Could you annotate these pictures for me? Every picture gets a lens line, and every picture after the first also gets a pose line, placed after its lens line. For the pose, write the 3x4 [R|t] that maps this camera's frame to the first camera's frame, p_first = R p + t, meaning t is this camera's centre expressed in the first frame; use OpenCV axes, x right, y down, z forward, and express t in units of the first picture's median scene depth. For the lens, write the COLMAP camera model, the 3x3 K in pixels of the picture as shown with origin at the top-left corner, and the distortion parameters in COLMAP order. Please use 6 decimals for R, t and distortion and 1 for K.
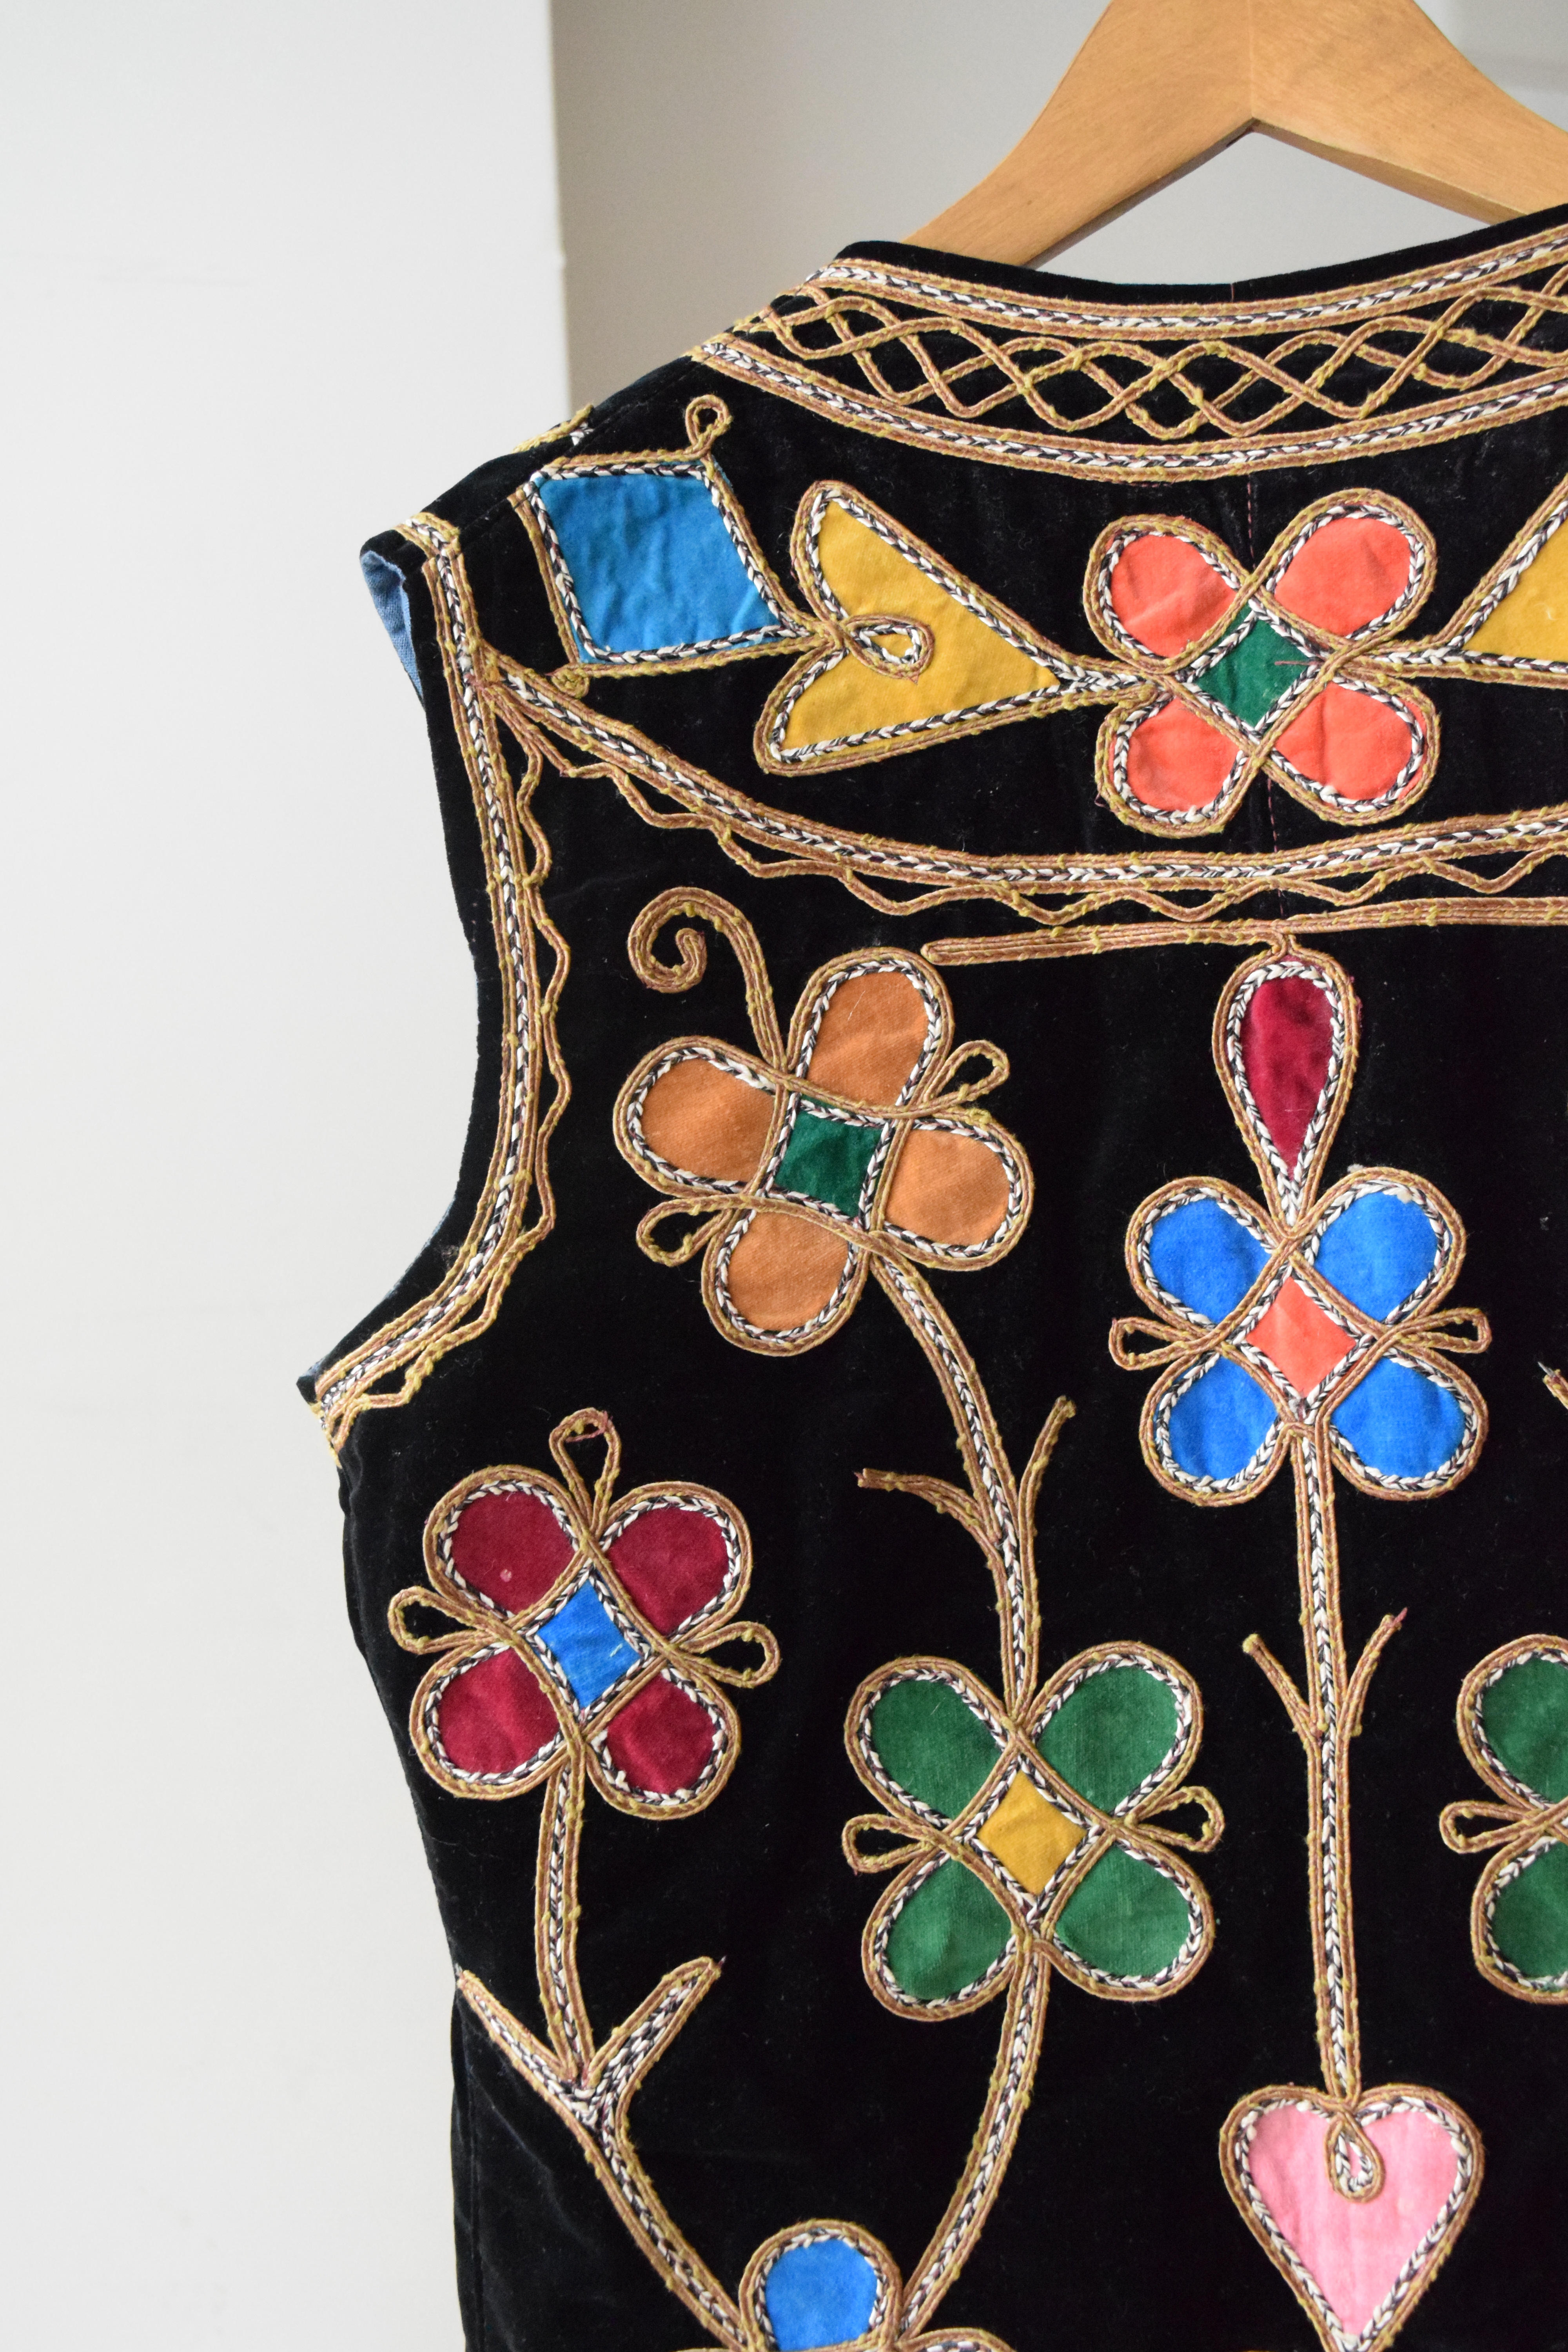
lens RADIAL K [[2359.6, 0, 784.0], [0, 2359.6, 1176.0], [0, 0, 1]] dist [-0.081971, 0.023133]
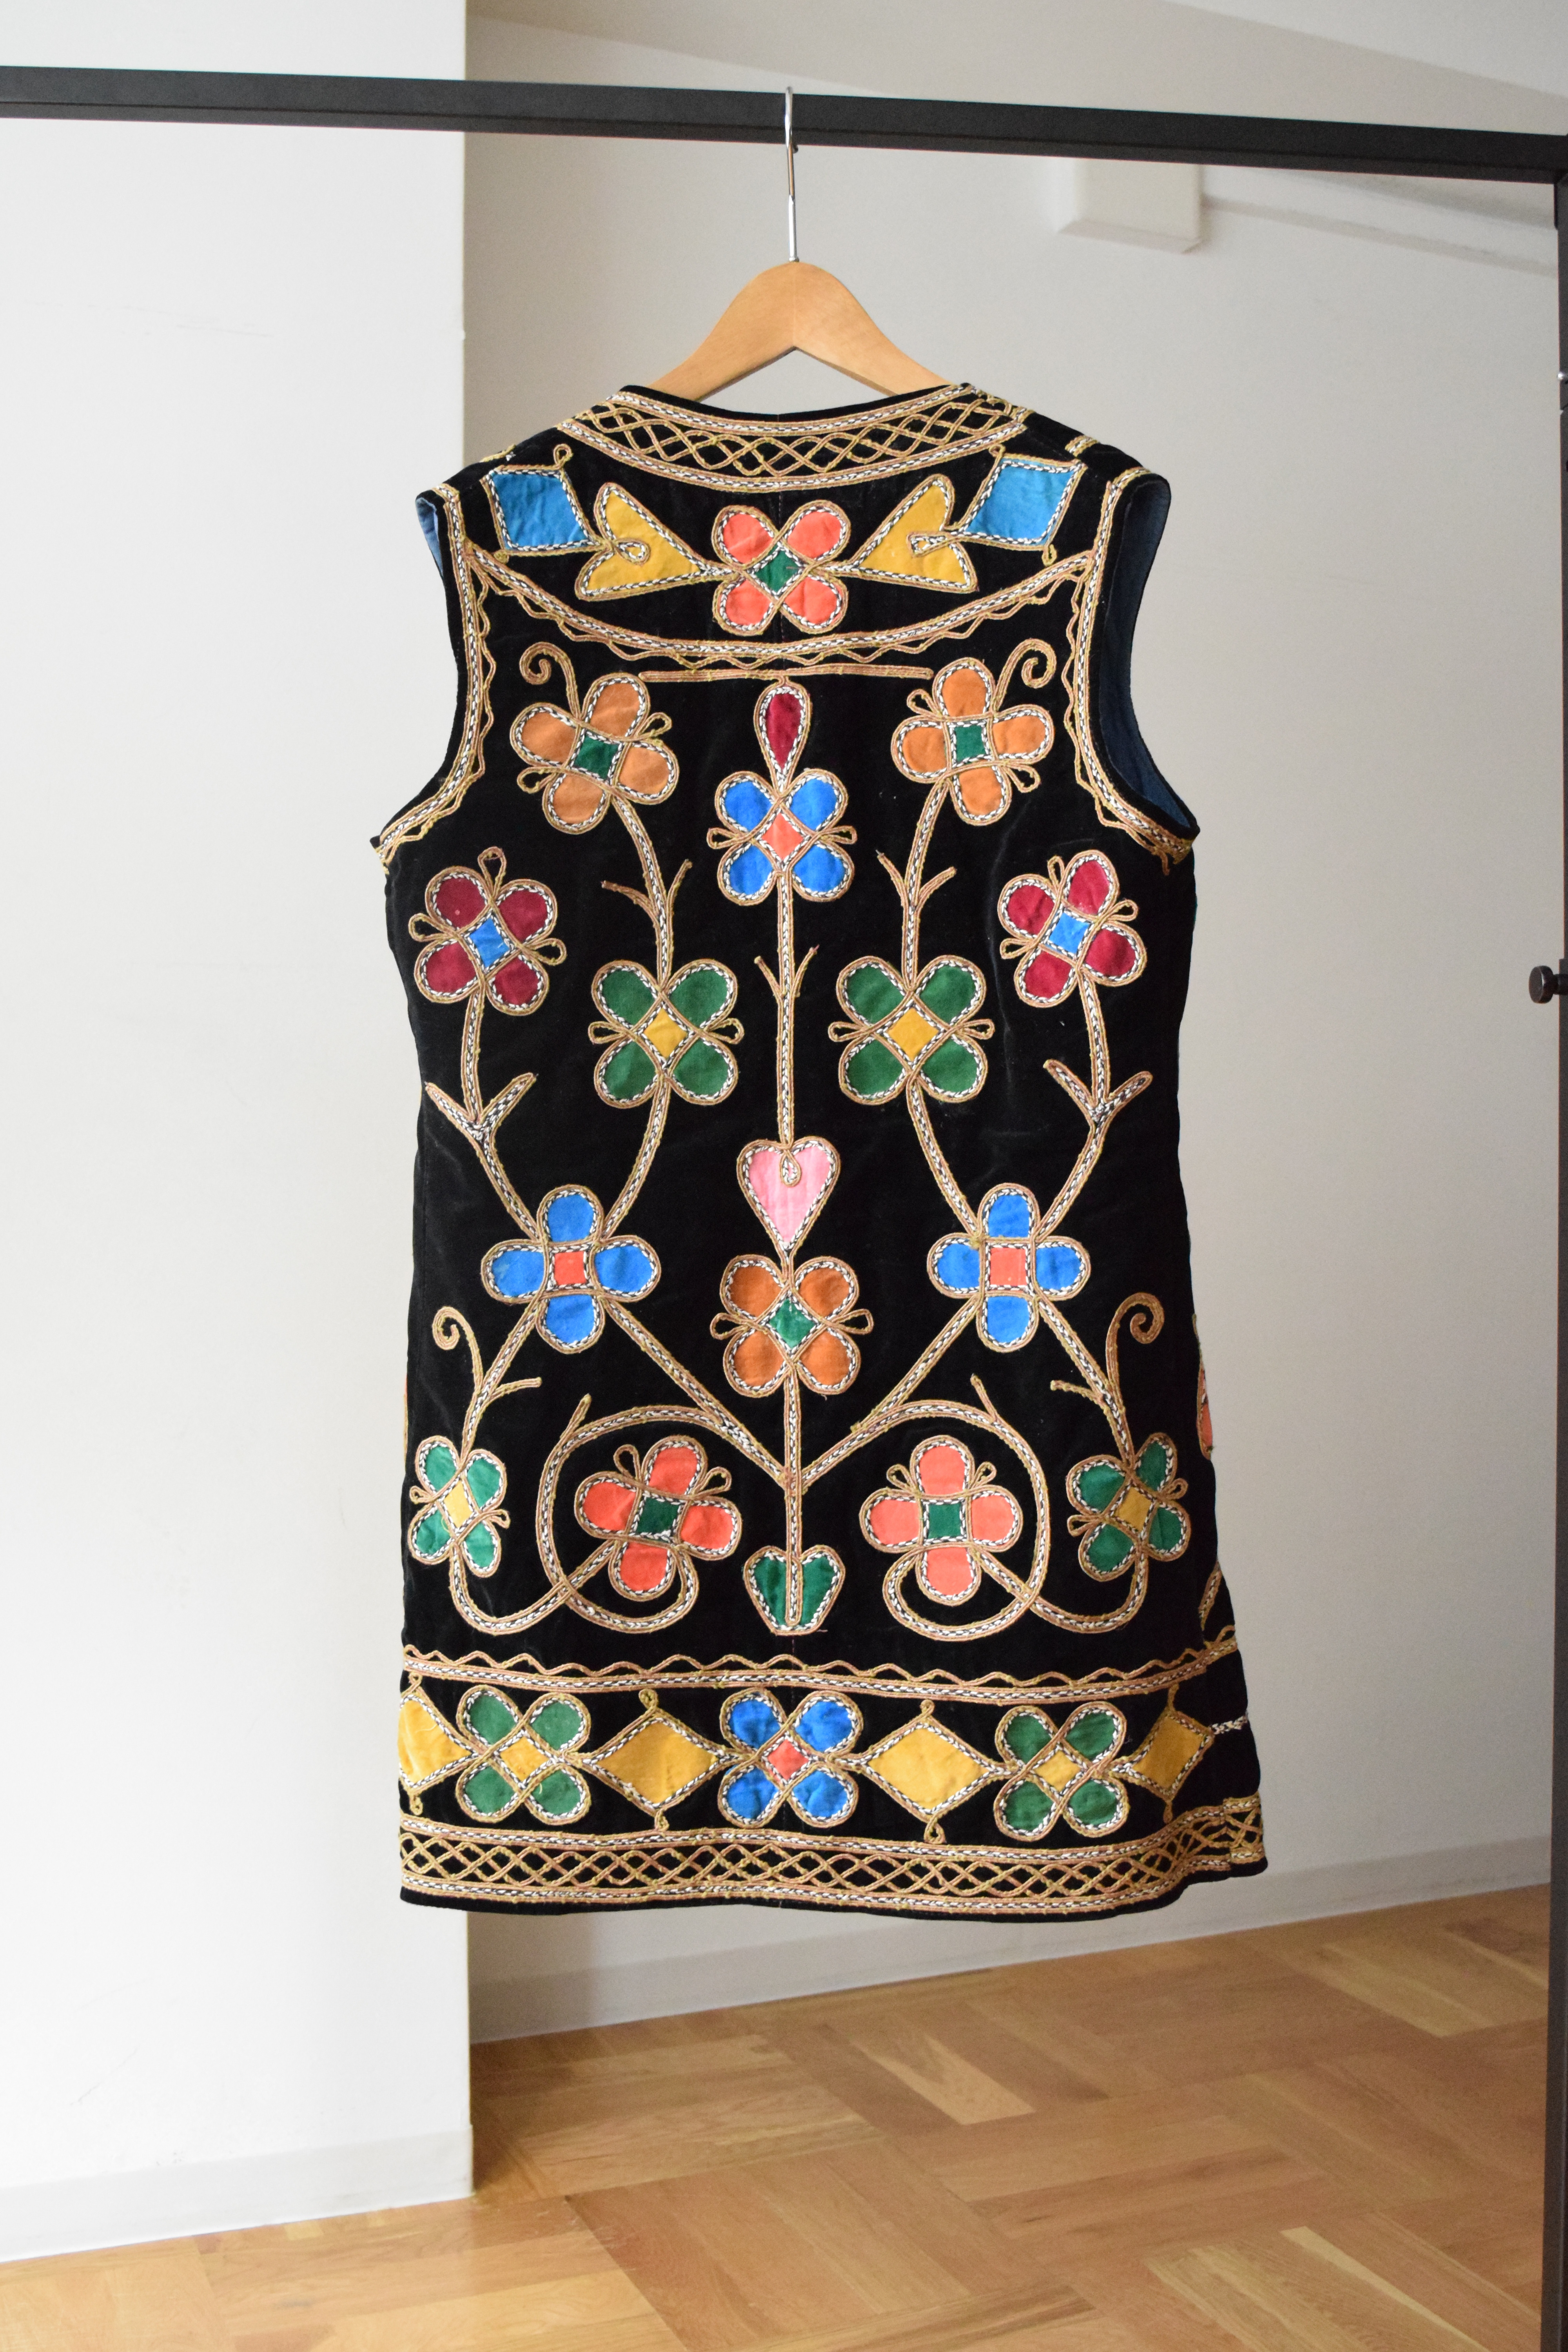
lens RADIAL K [[2359.6, 0, 784.0], [0, 2359.6, 1176.0], [0, 0, 1]] dist [-0.081971, 0.023133]
pose [[0.994327, 0.048459, 0.094682, 0.002266], [-0.047966, 0.998821, -0.007484, 0.446993], [-0.094933, 0.002900, 0.995479, -1.486524]]
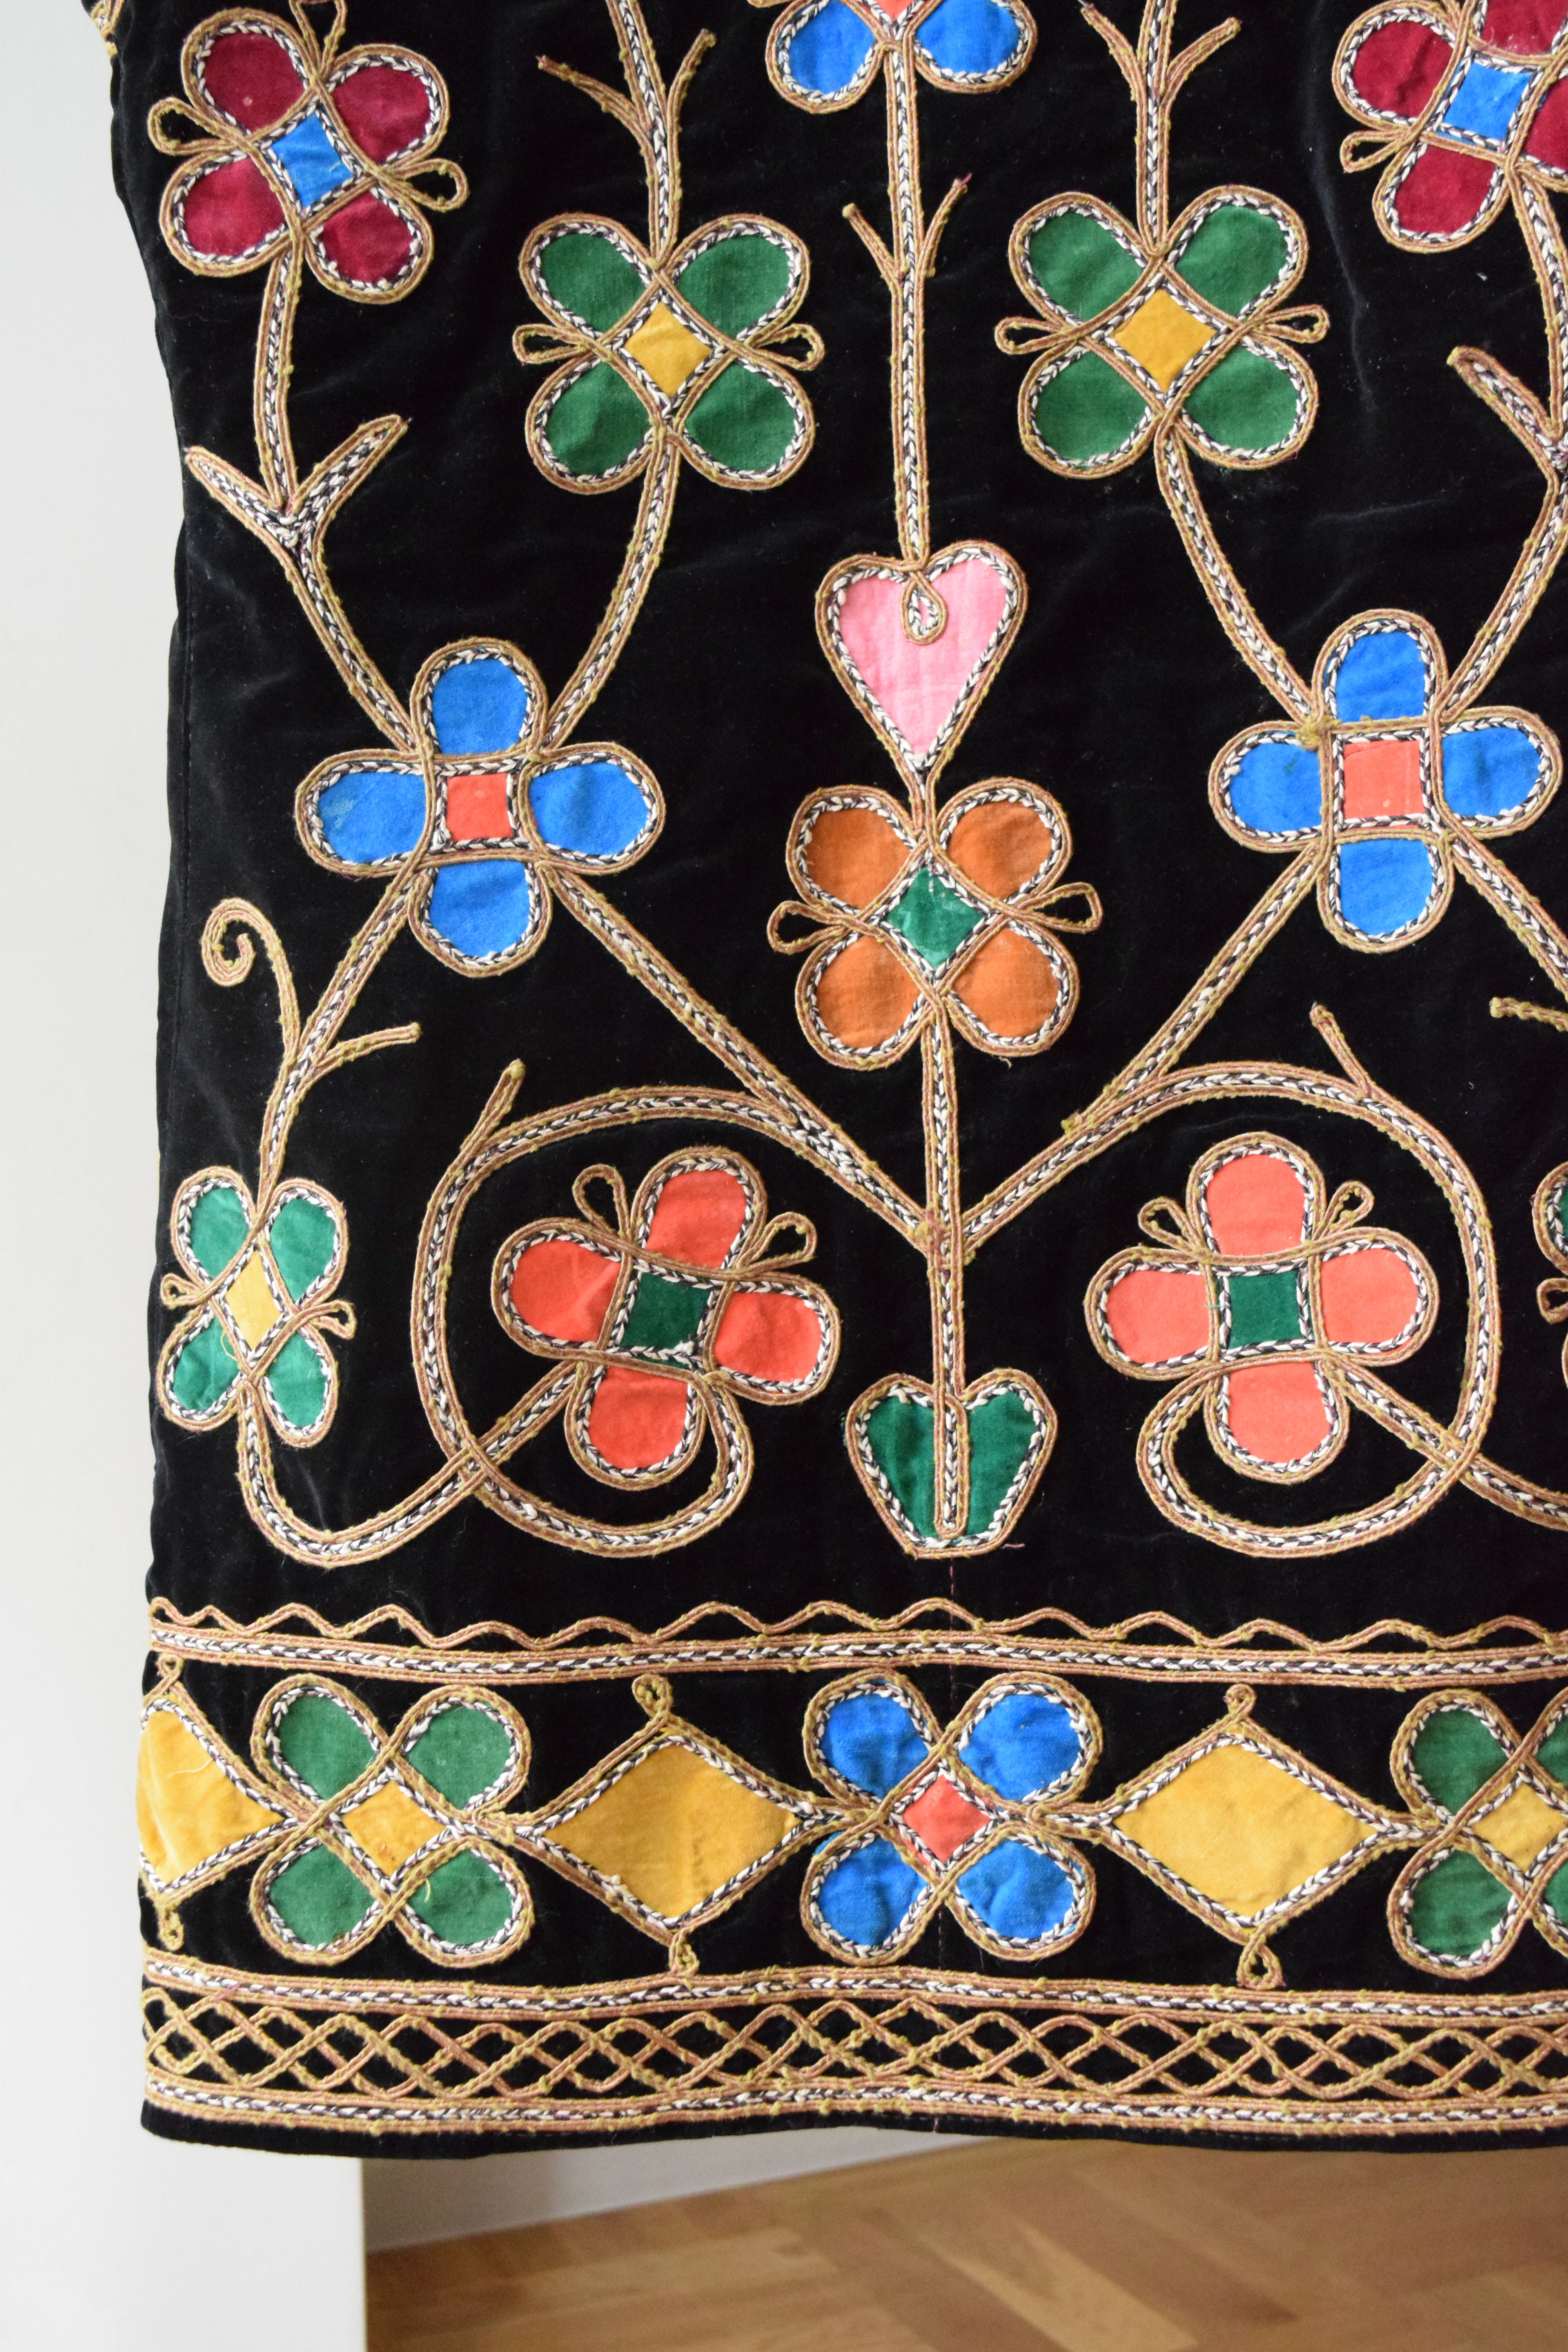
lens RADIAL K [[2359.6, 0, 784.0], [0, 2359.6, 1176.0], [0, 0, 1]] dist [-0.081971, 0.023133]
pose [[0.993333, 0.036459, 0.109368, 0.048352], [-0.031539, 0.998426, -0.046381, 0.775217], [-0.110886, 0.042622, 0.992919, -0.204715]]
